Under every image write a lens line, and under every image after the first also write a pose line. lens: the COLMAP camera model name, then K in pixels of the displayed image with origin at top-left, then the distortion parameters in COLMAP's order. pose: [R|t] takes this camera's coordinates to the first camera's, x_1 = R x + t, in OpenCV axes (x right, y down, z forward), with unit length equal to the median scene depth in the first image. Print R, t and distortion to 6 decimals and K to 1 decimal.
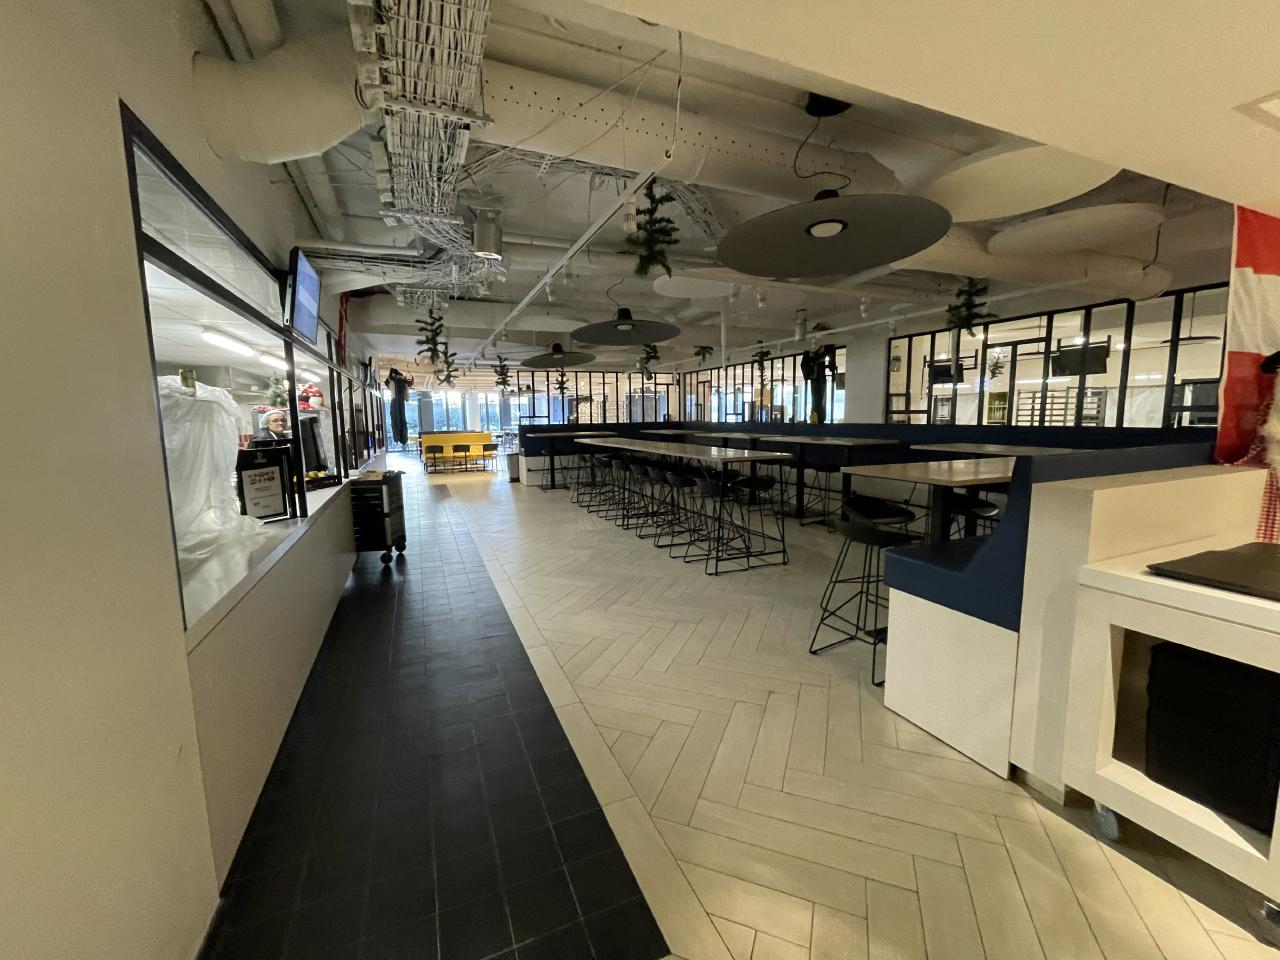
lens RADIAL K [[520.2, 0, 639.3], [0, 520.2, 479.0], [0, 0, 1]] dist [-0.001503, -0.000116]
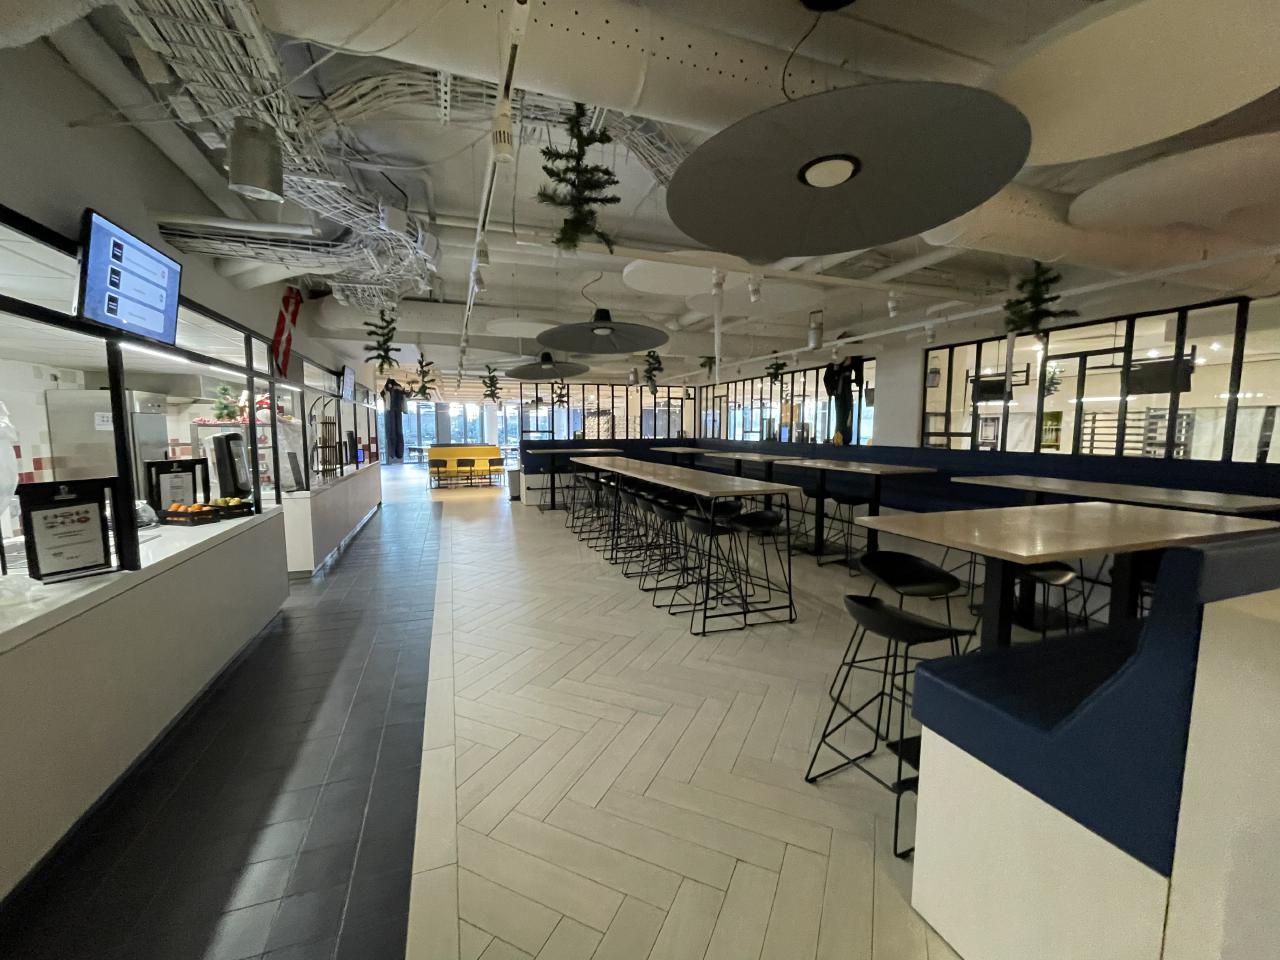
lens RADIAL K [[520.2, 0, 639.8], [0, 520.2, 479.4], [0, 0, 1]] dist [-0.001503, -0.000116]
pose [[0.998321, 0.019560, -0.054515, 0.079393], [-0.020837, 0.999520, -0.022947, -0.033181], [0.054040, 0.024045, 0.998249, 0.162752]]
